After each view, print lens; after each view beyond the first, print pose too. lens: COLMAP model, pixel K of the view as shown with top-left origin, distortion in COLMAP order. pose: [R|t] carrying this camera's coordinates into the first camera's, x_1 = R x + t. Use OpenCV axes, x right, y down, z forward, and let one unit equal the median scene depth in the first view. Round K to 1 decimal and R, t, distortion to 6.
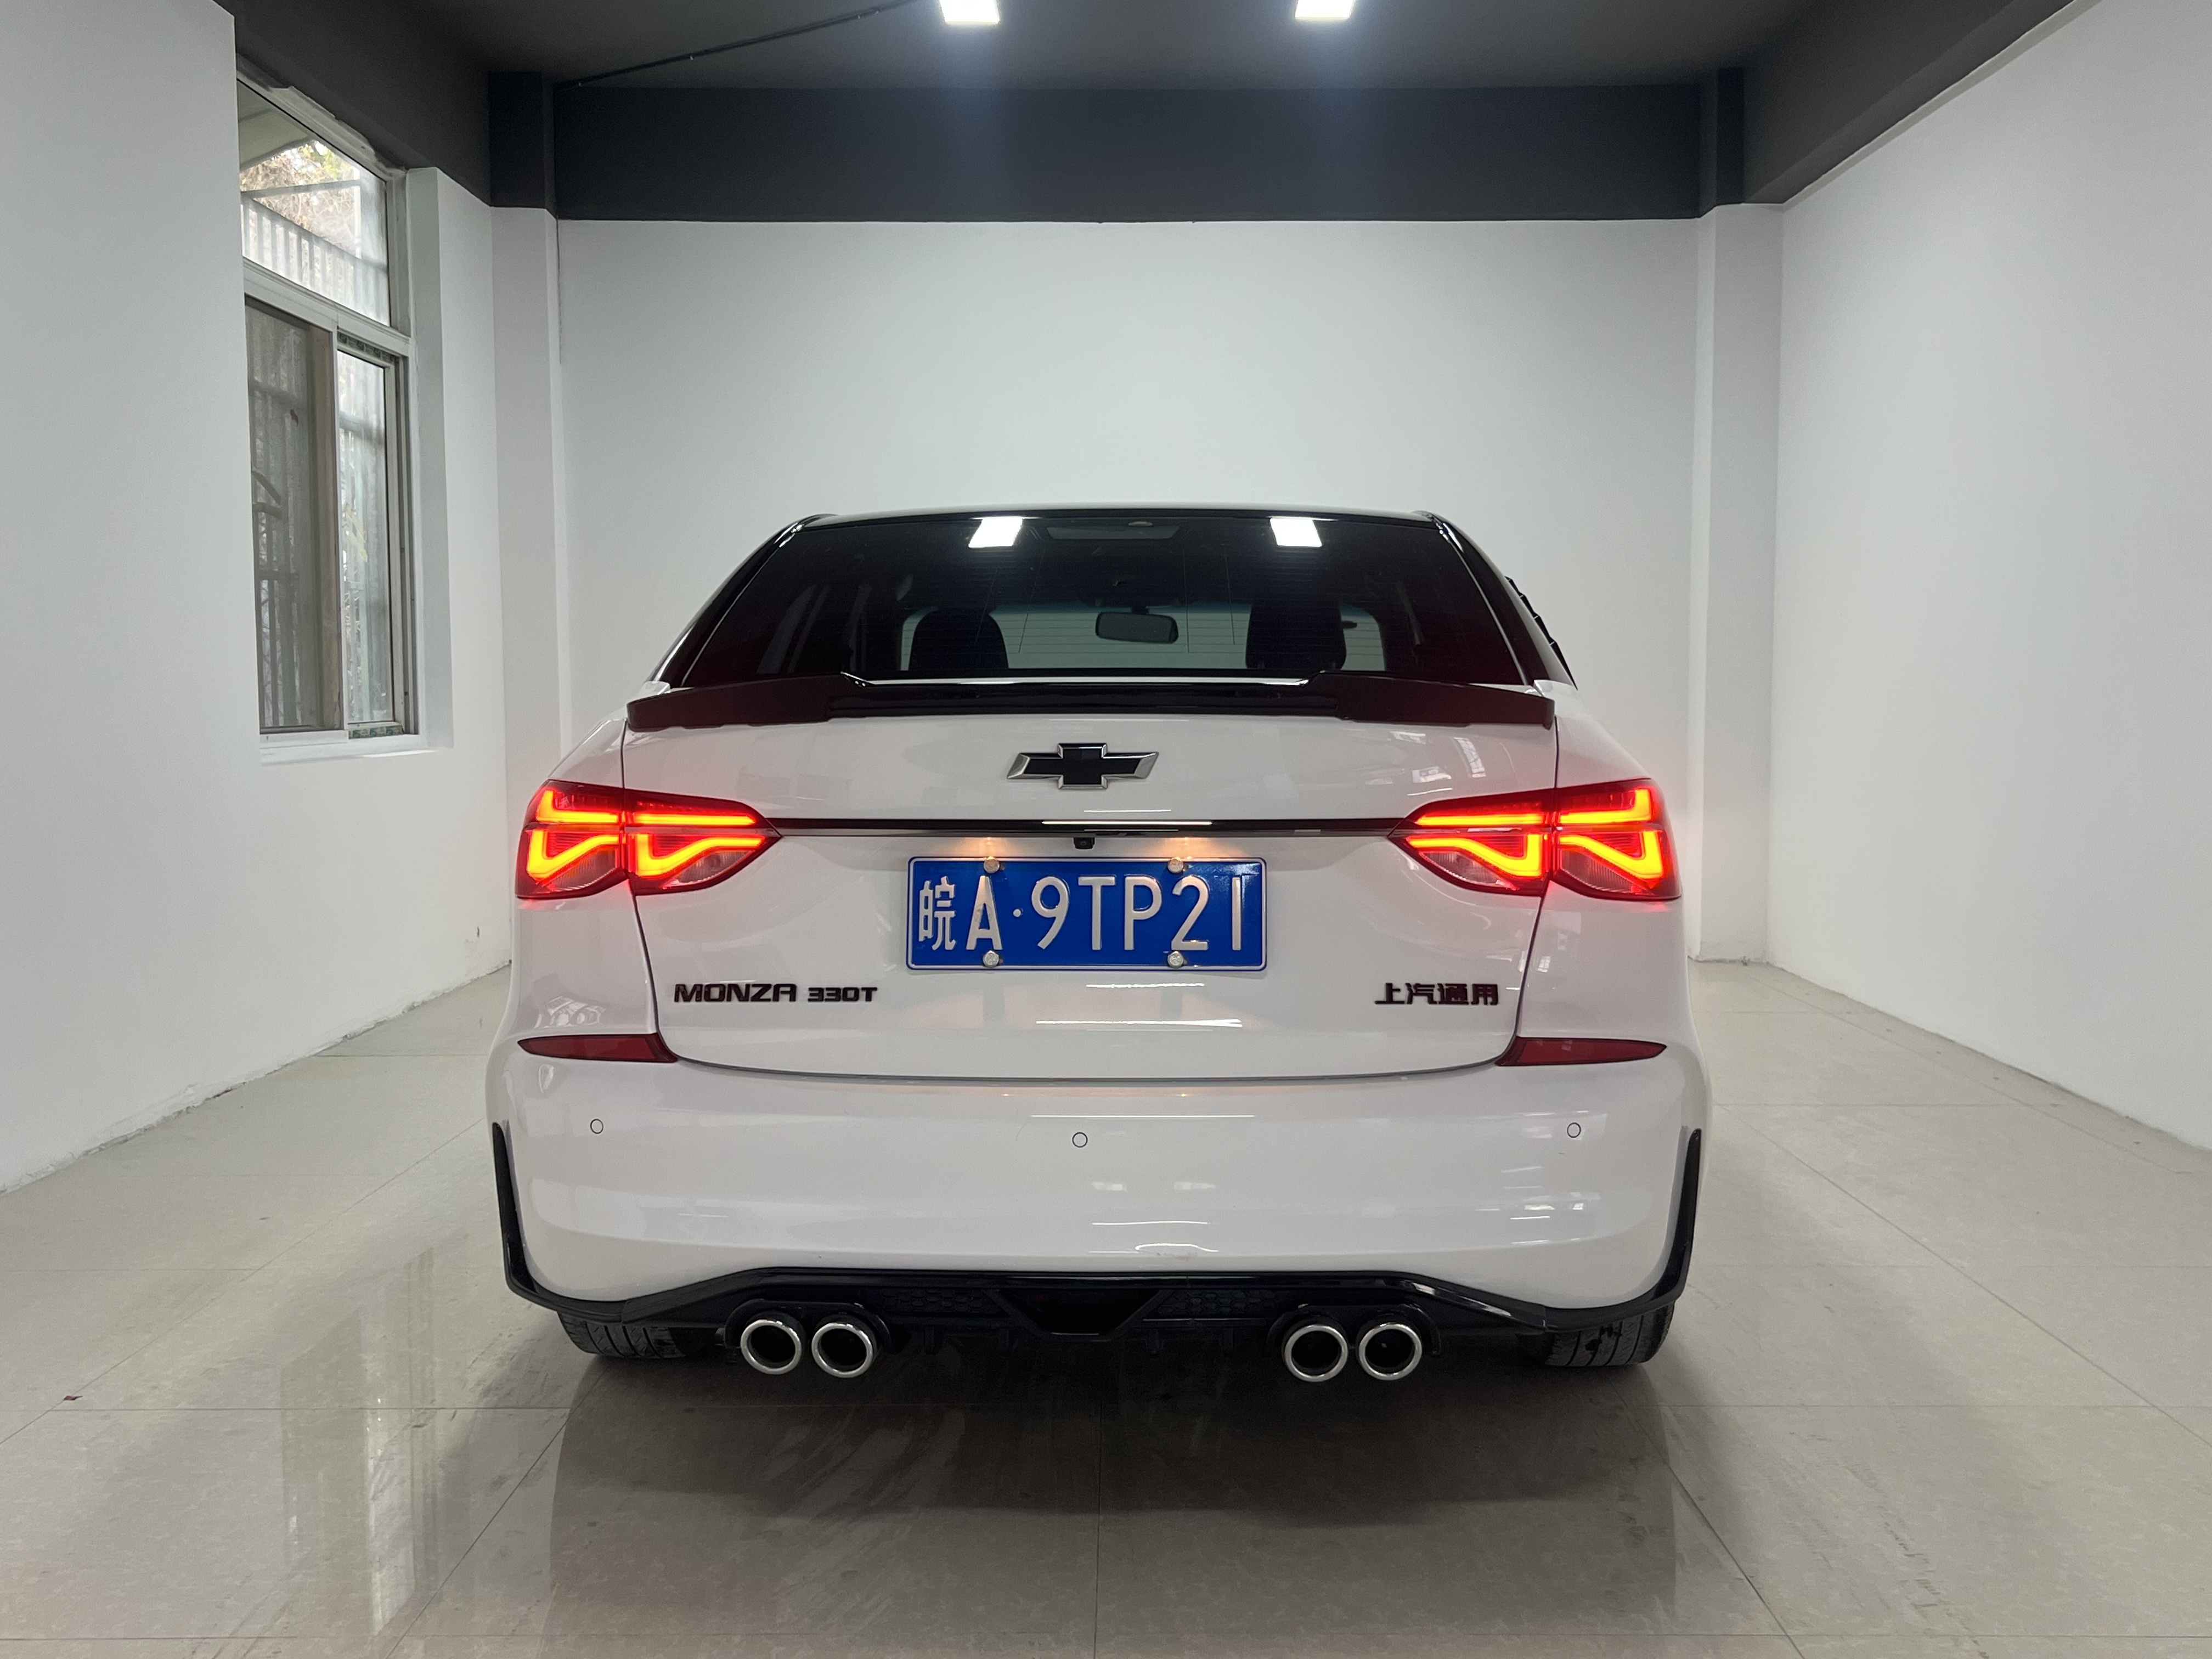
lens RADIAL K [[2132.7, 0, 1106.0], [0, 2132.7, 829.5], [0, 0, 1]] dist [0.120197, -0.230546]
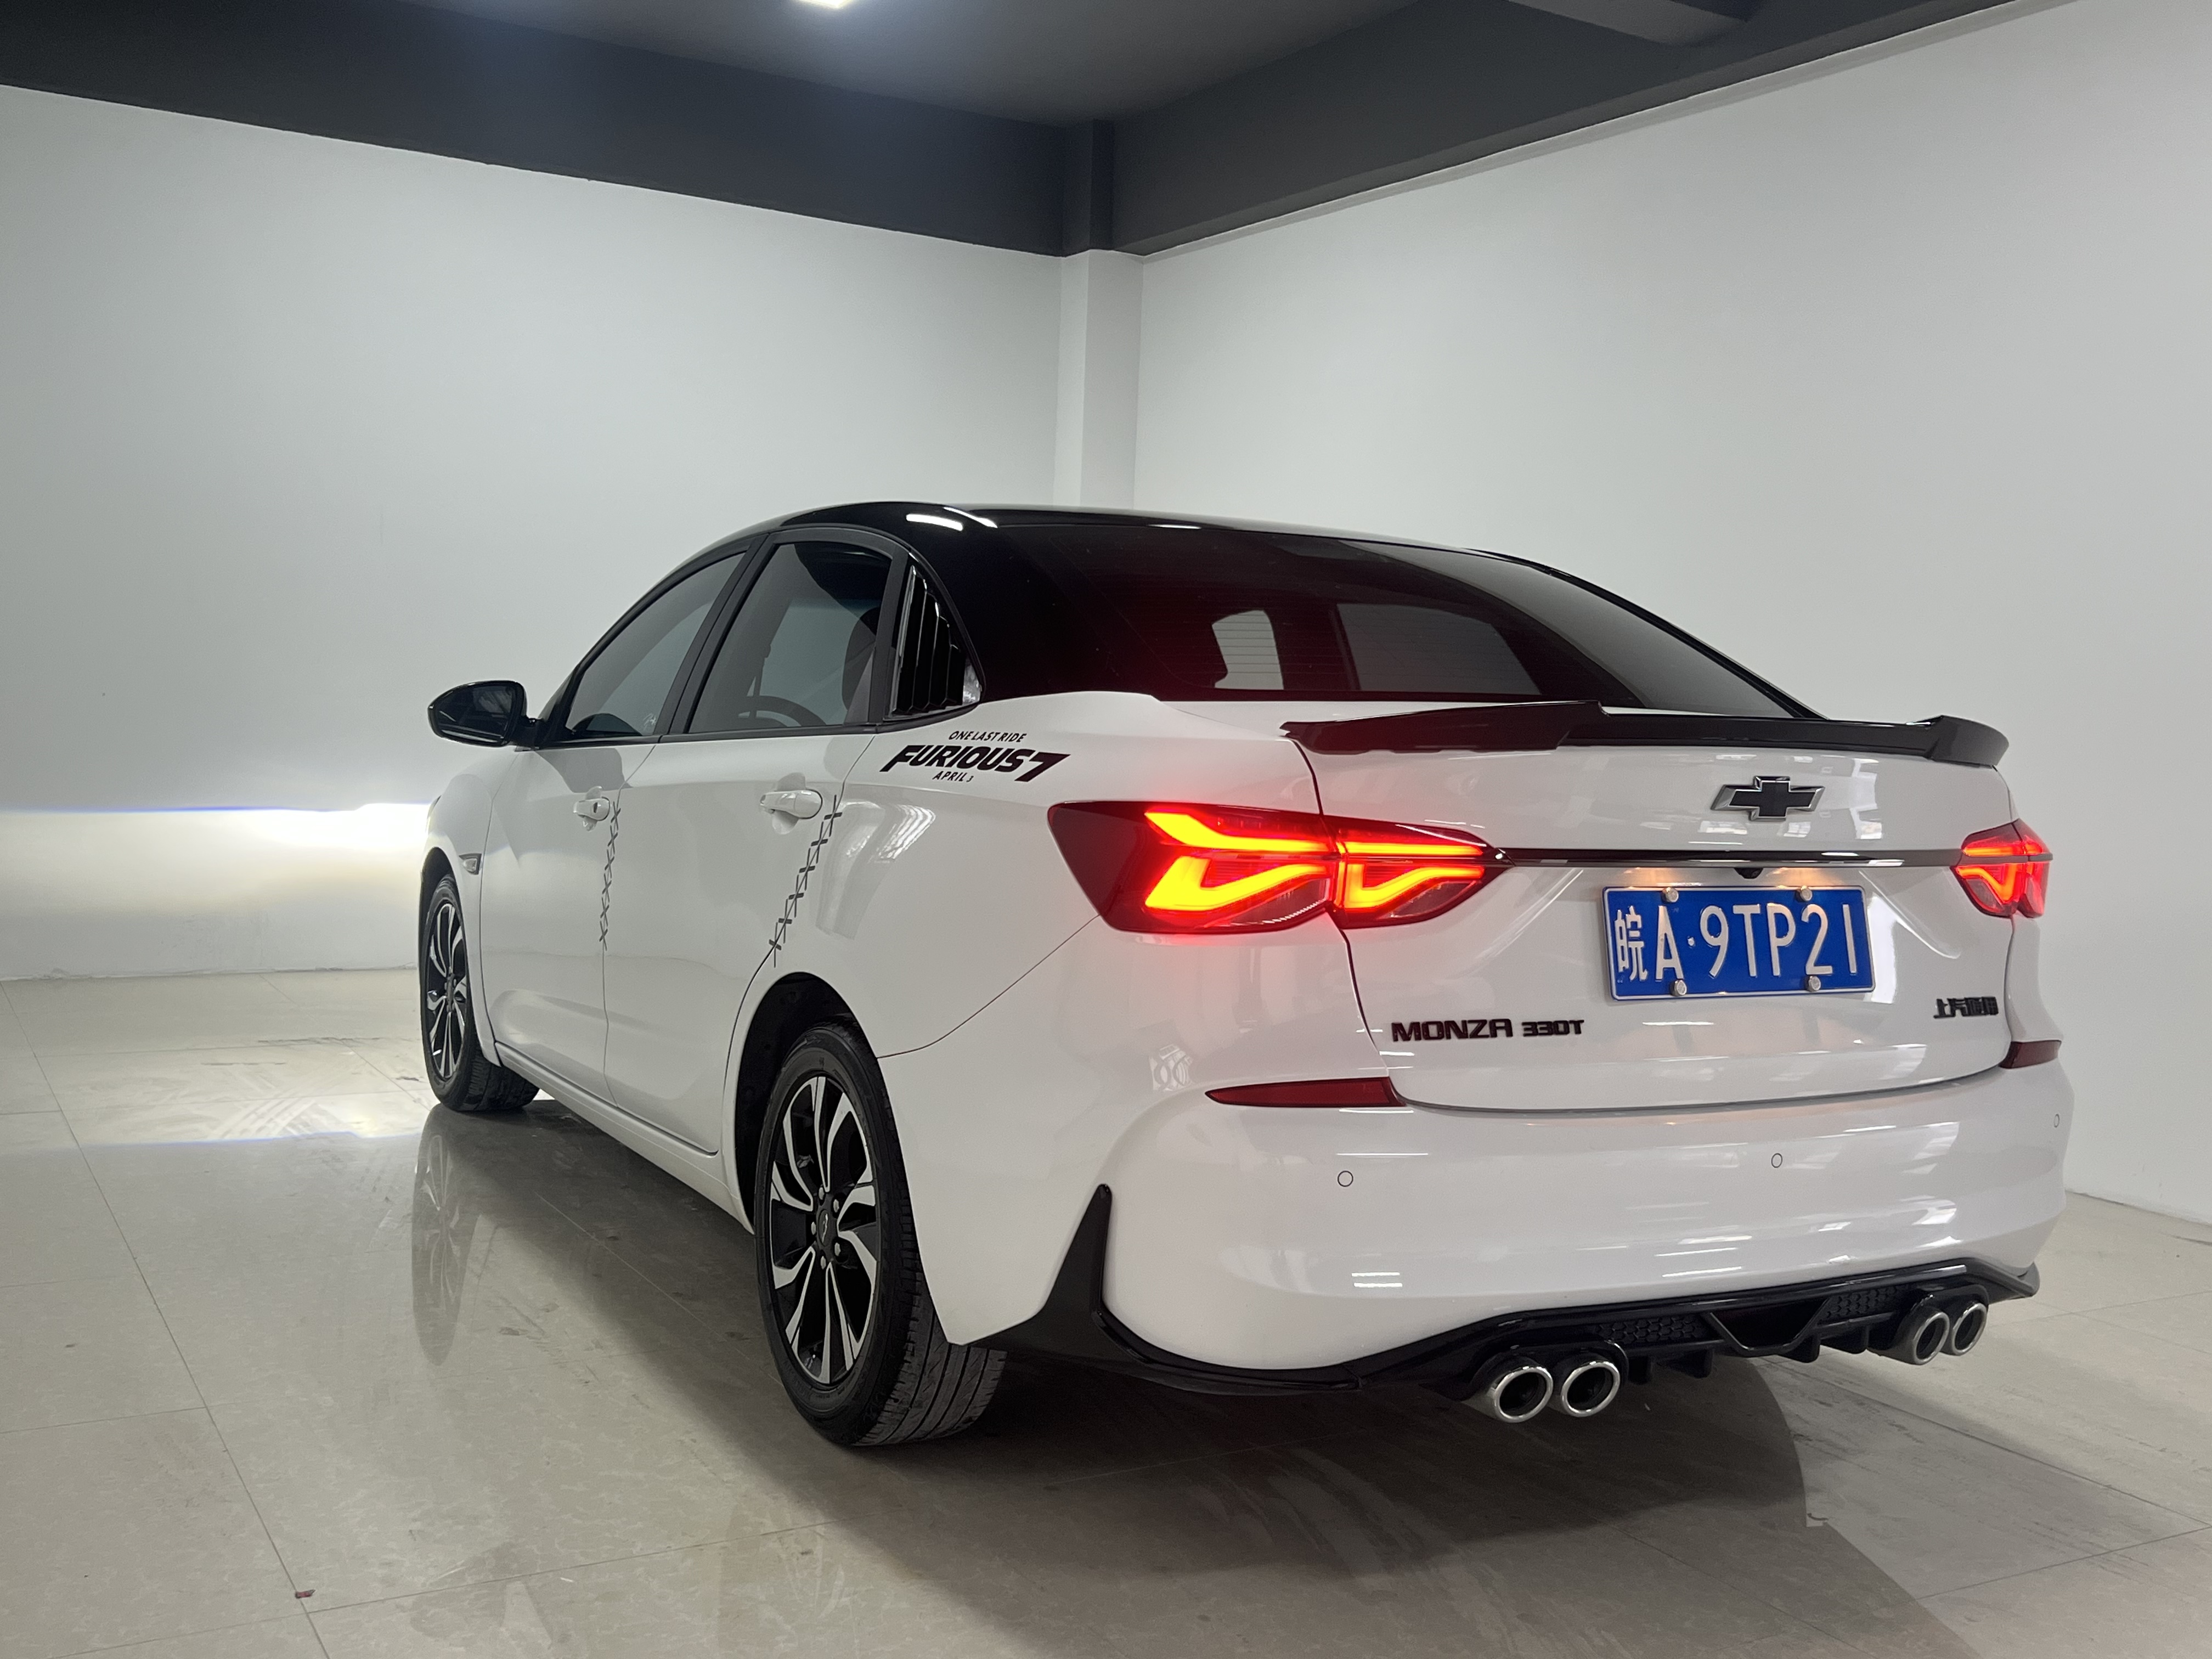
lens RADIAL K [[2132.7, 0, 1106.0], [0, 2132.7, 829.5], [0, 0, 1]] dist [0.120197, -0.230546]
pose [[0.862012, 0.006859, 0.506842, -0.787558], [-0.008952, 0.999958, 0.001694, -0.013518], [-0.506809, -0.005998, 0.862038, 0.252463]]
